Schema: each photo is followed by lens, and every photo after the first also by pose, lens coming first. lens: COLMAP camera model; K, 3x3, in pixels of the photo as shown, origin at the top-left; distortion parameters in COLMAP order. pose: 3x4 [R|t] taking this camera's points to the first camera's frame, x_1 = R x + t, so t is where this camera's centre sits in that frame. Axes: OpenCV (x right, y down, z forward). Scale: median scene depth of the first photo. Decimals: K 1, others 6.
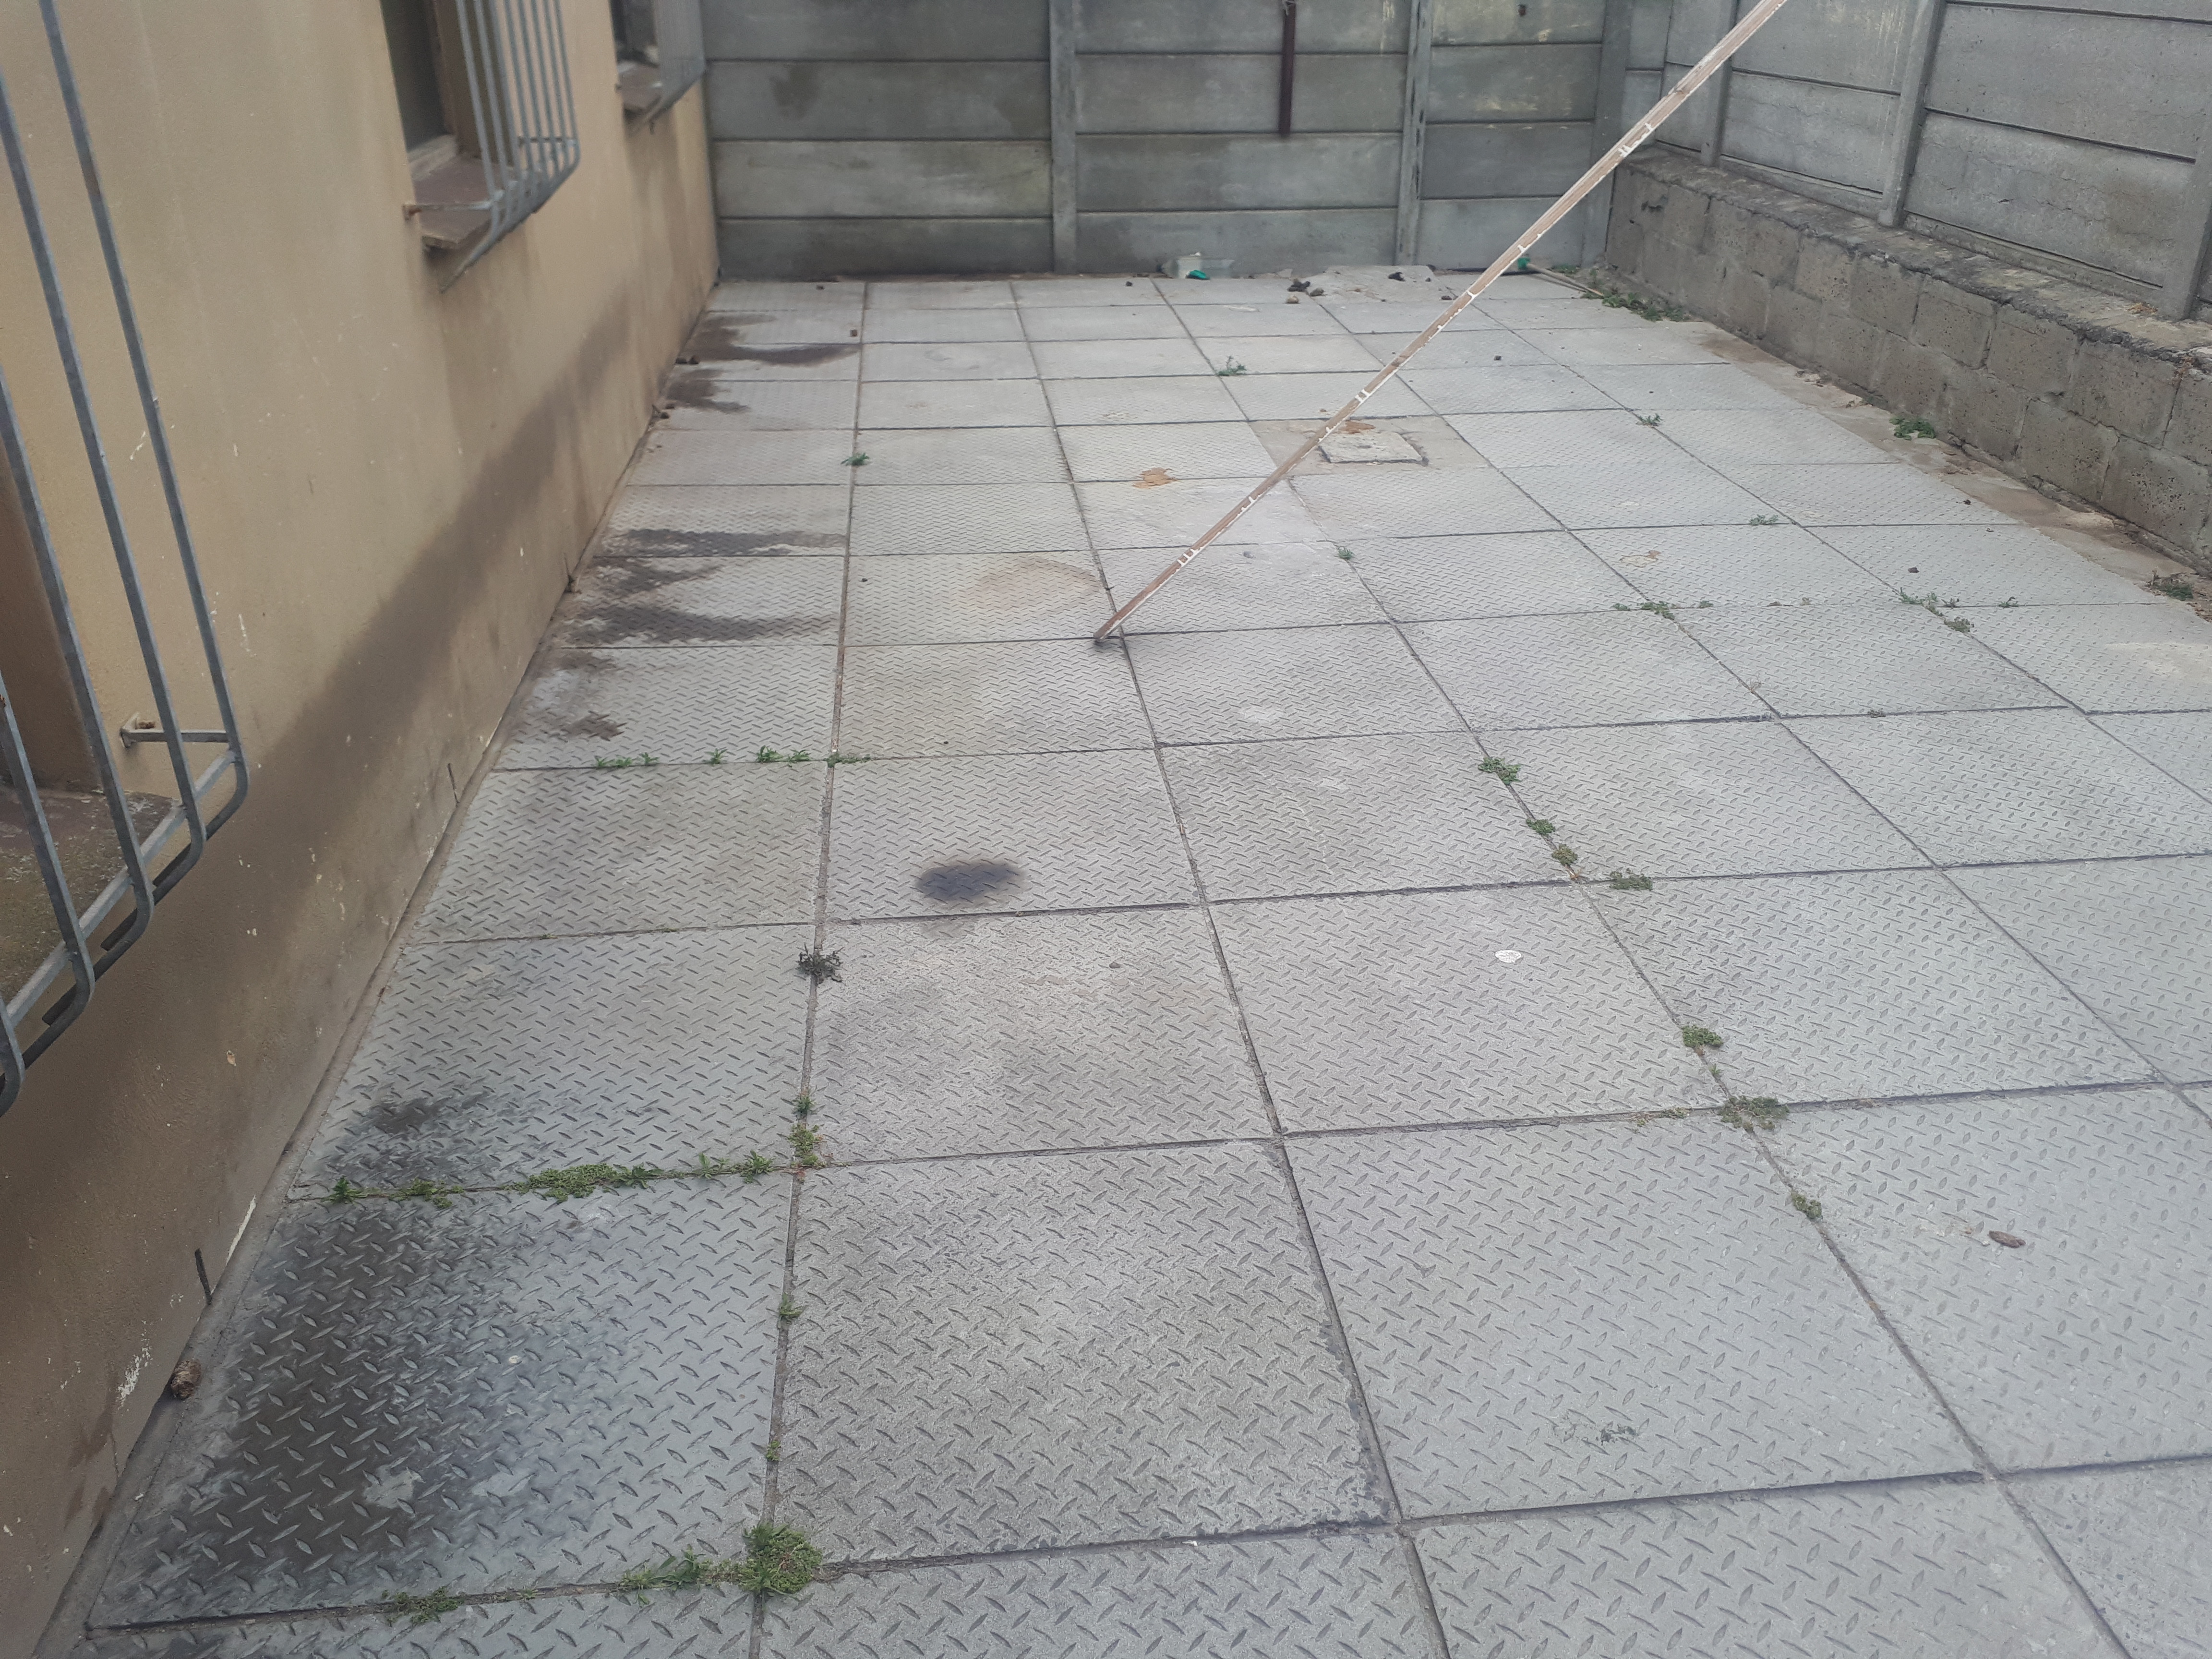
lens RADIAL K [[1741.0, 0, 1108.0], [0, 1741.0, 871.7], [0, 0, 1]] dist [-0.001873, 0.000714]
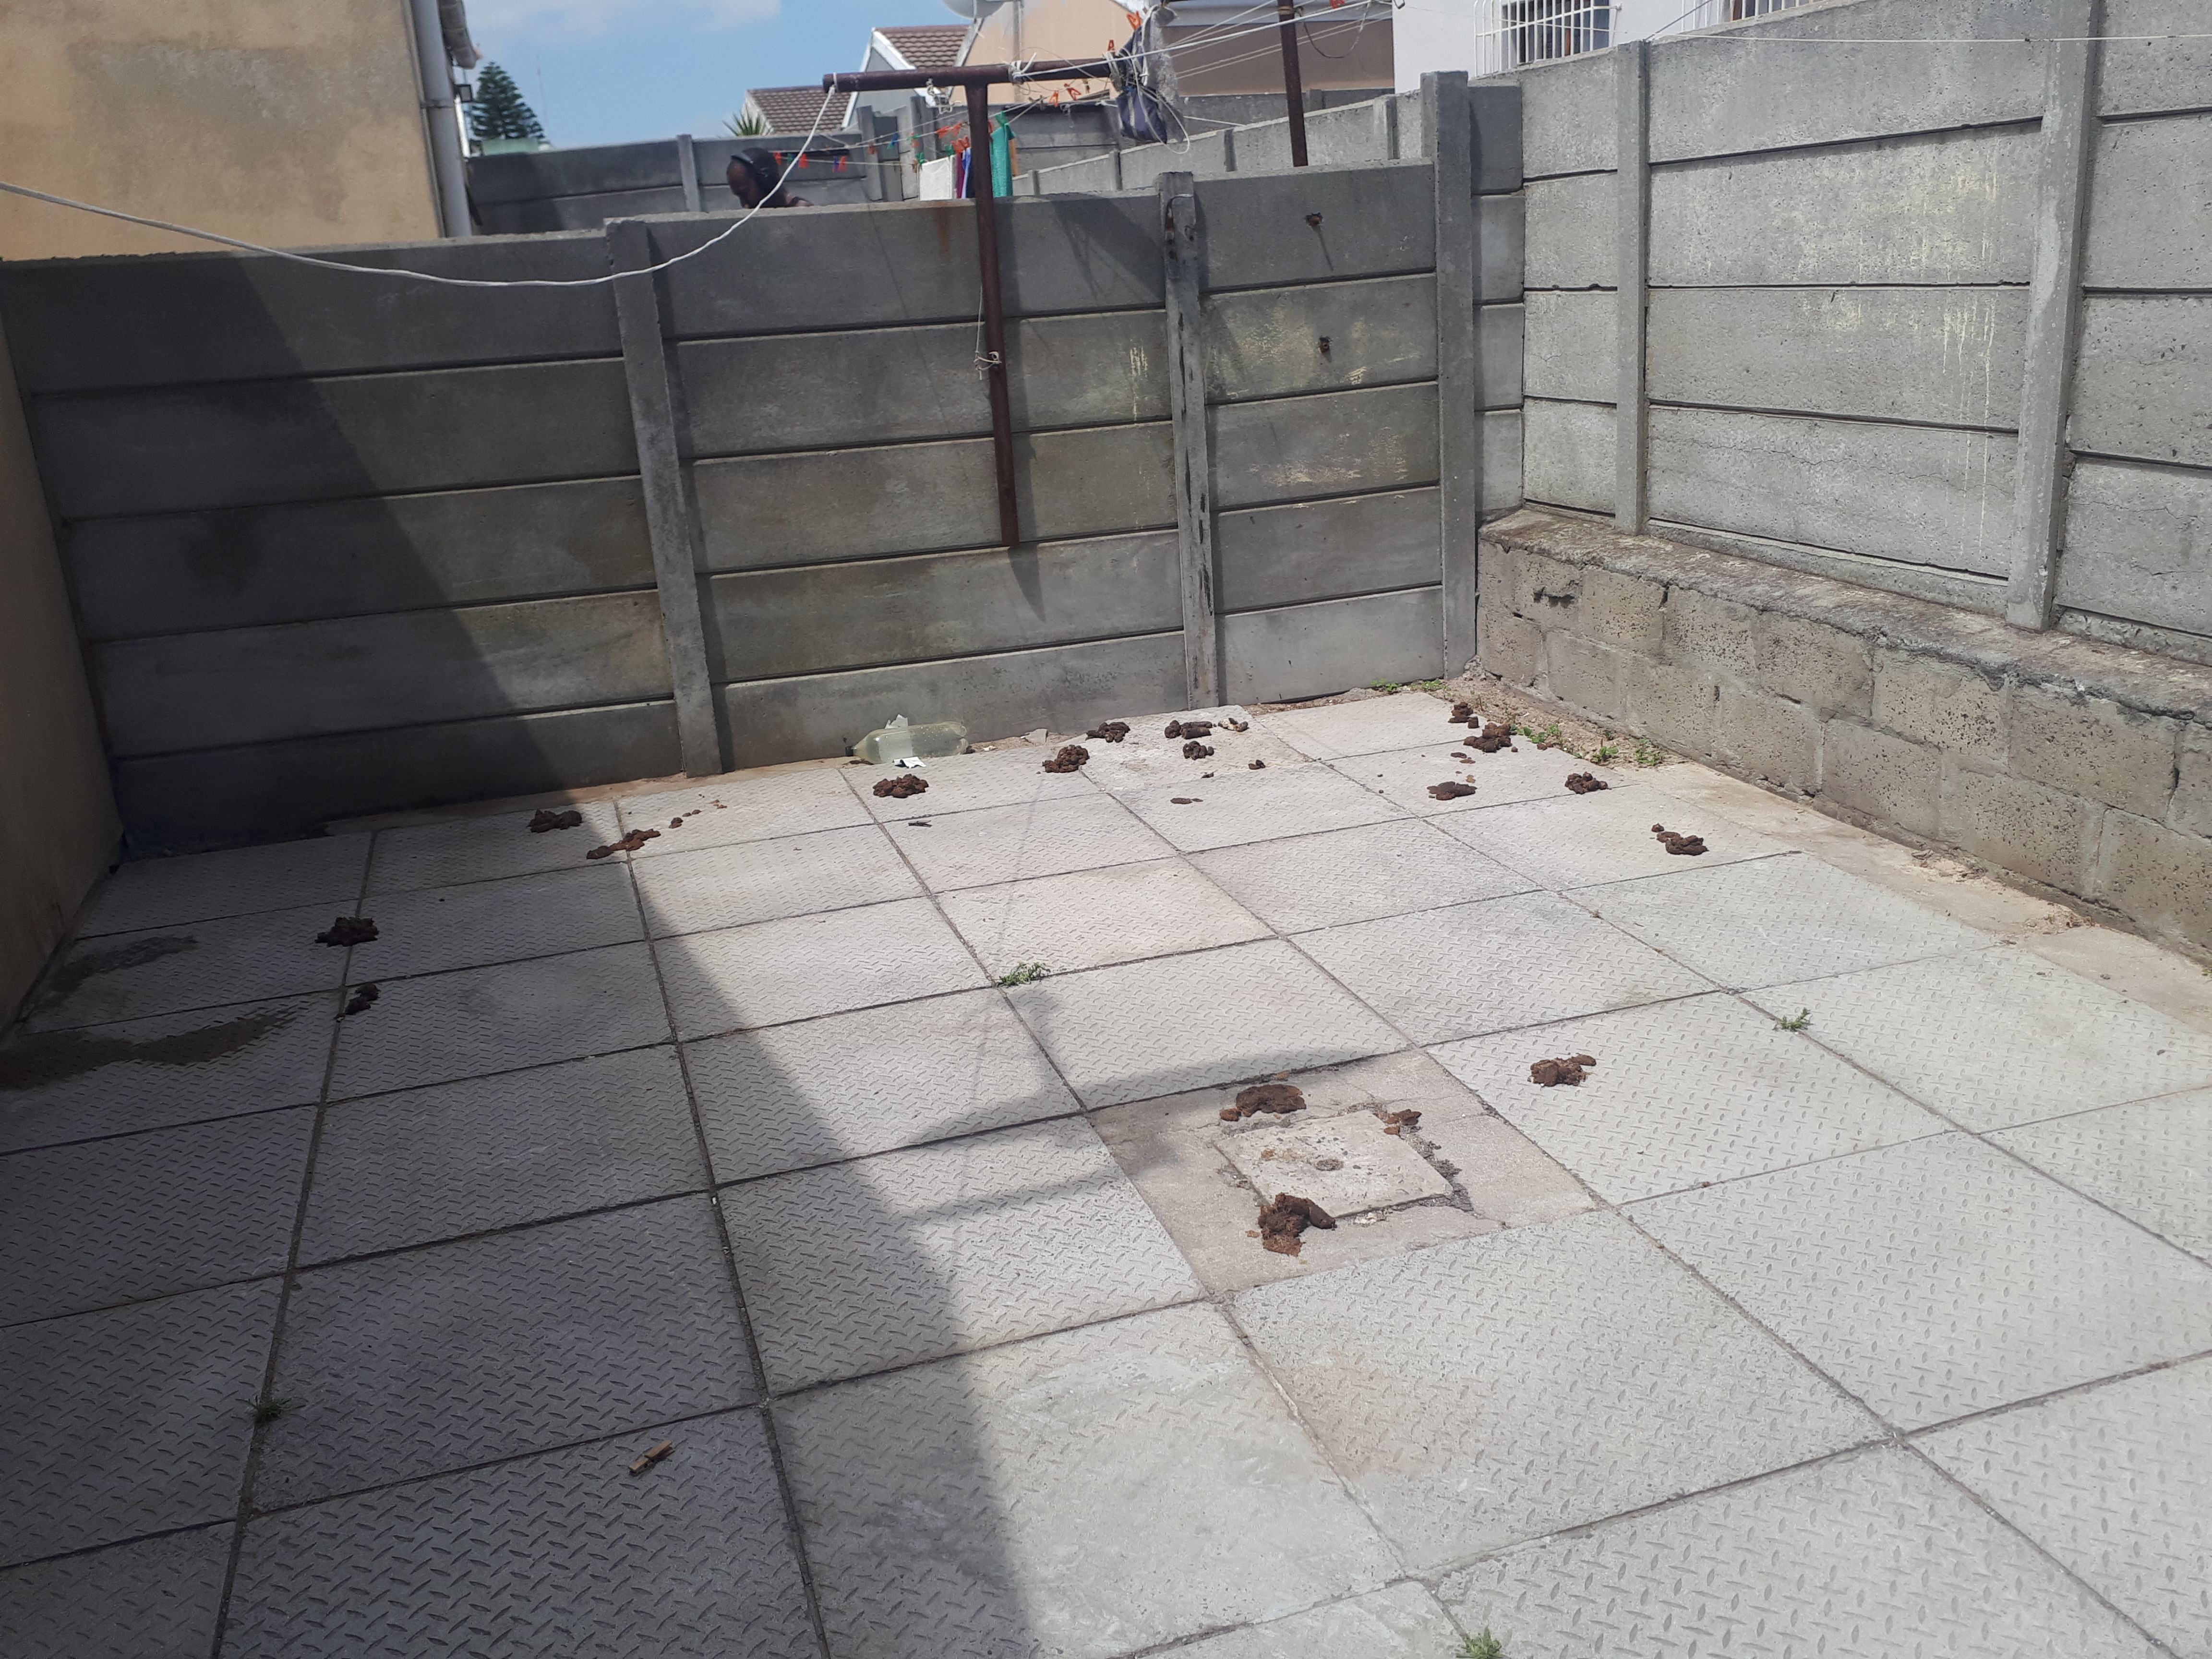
lens RADIAL K [[1908.1, 0, 1081.0], [0, 1908.1, 852.3], [0, 0, 1]] dist [0.145412, -0.265881]
pose [[0.980121, -0.118014, 0.159484, -0.004454], [0.147153, 0.971584, -0.185395, -0.176256], [-0.133073, 0.205178, 0.969636, 0.318150]]
